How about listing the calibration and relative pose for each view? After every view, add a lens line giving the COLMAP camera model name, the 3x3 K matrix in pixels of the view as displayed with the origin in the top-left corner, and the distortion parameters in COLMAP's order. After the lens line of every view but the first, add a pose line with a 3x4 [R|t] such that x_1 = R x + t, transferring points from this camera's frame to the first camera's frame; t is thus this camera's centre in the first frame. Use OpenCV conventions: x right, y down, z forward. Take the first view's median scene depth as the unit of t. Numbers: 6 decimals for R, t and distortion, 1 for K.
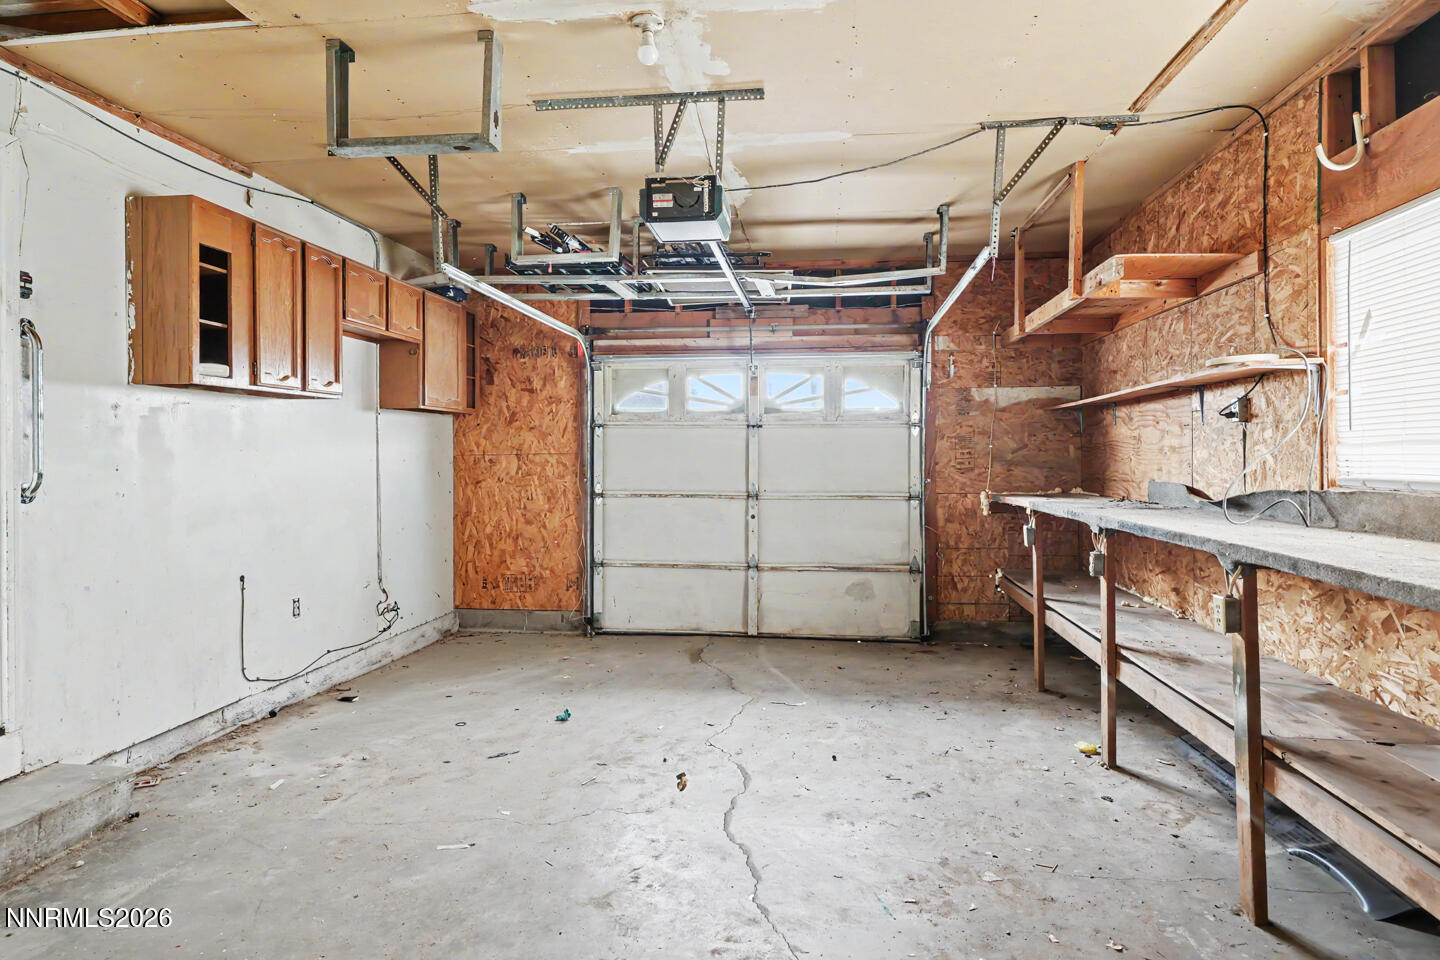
lens RADIAL K [[840.4, 0, 722.3], [0, 840.4, 461.5], [0, 0, 1]] dist [-0.000229, -0.000171]
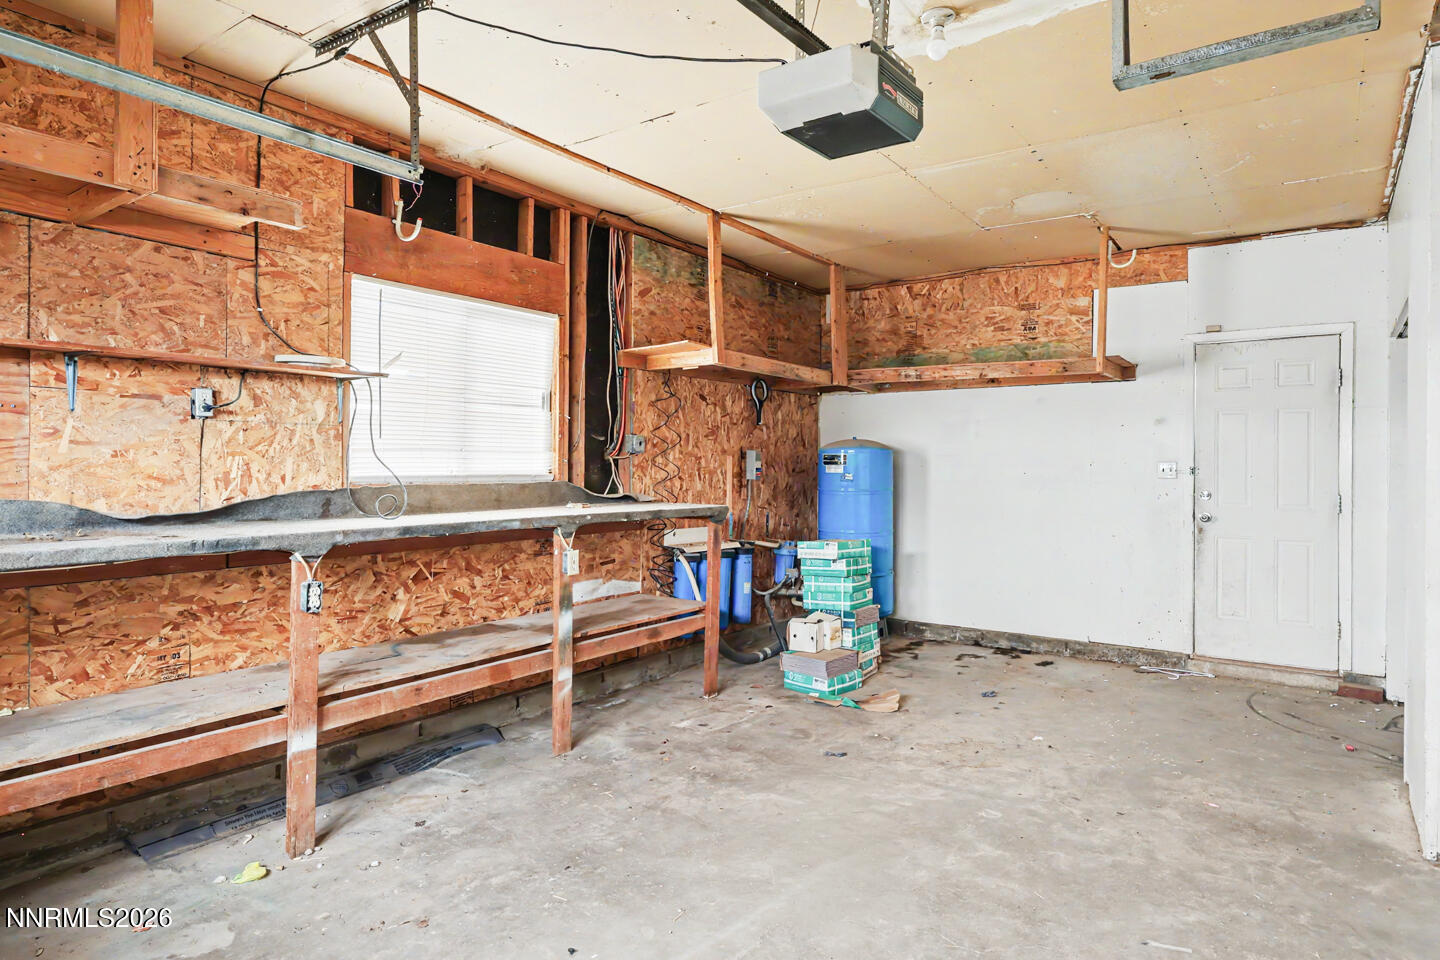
lens RADIAL K [[840.4, 0, 722.3], [0, 840.4, 461.5], [0, 0, 1]] dist [-0.000229, -0.000171]
pose [[-0.881007, -0.002410, 0.473097, -0.316664], [-0.002024, 0.999997, 0.001325, -0.004505], [-0.473098, 0.000210, -0.881010, 1.883429]]
